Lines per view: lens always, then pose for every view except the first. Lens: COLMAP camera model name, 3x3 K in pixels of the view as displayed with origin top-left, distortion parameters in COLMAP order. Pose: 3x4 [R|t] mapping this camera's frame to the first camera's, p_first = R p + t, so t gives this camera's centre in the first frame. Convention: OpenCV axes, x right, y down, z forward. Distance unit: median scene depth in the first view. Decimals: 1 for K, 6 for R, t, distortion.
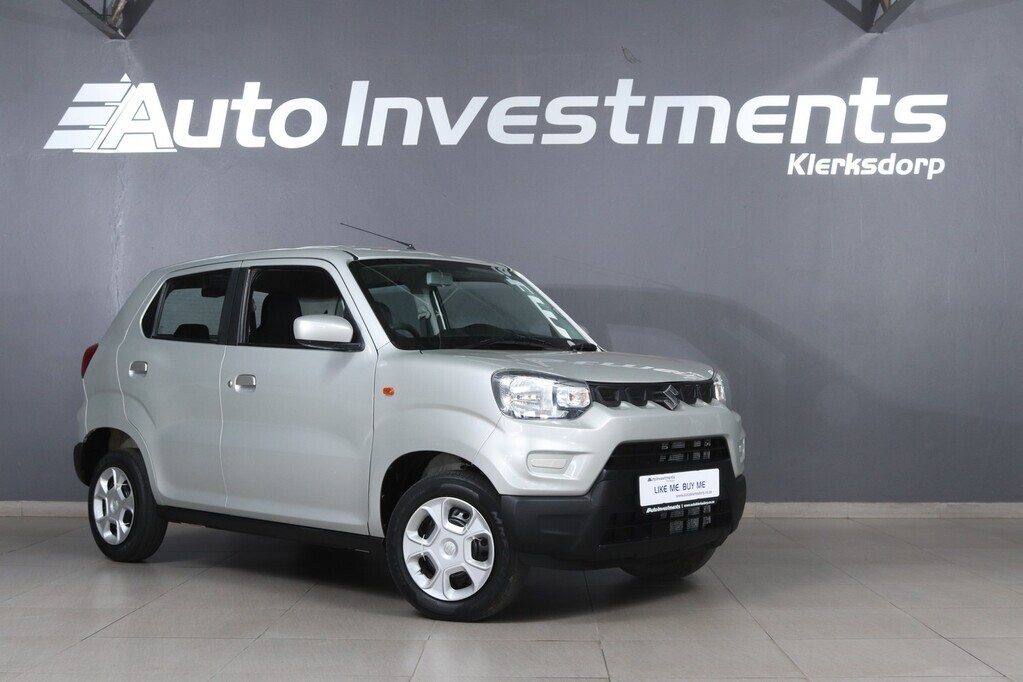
lens RADIAL K [[1350.4, 0, 511.5], [0, 1350.4, 341.0], [0, 0, 1]] dist [-0.061394, 0.067172]
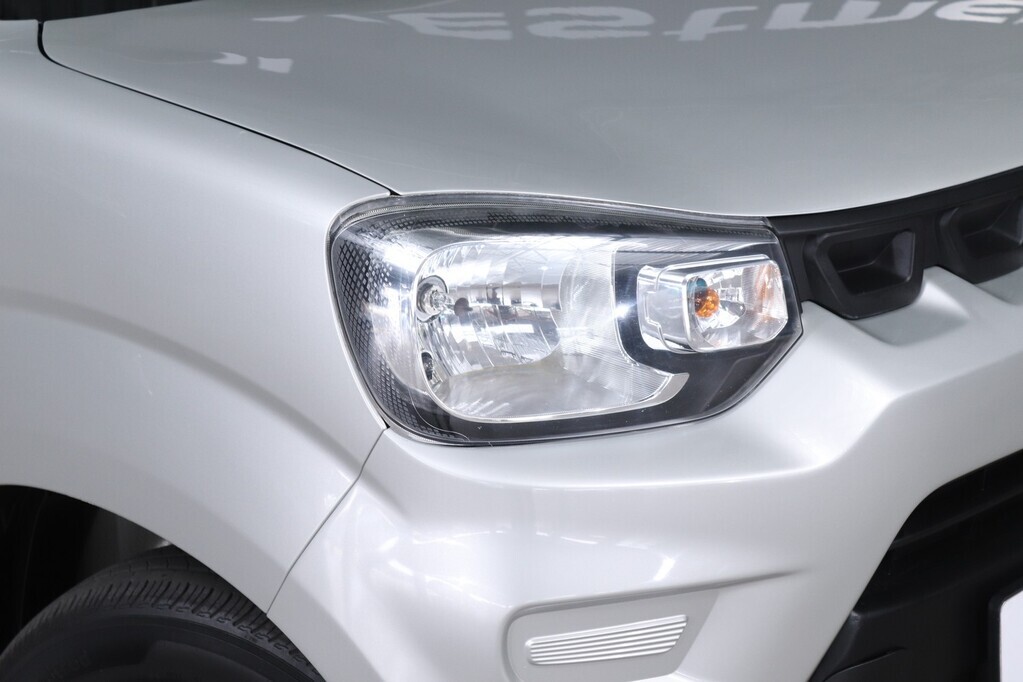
lens RADIAL K [[2426.8, 0, 511.5], [0, 2426.8, 341.0], [0, 0, 1]] dist [0.096467, 0.089014]
pose [[0.999374, -0.029932, -0.018875, 0.020699], [0.034606, 0.938080, 0.344685, -0.088965], [0.007389, -0.345122, 0.938529, 0.628688]]
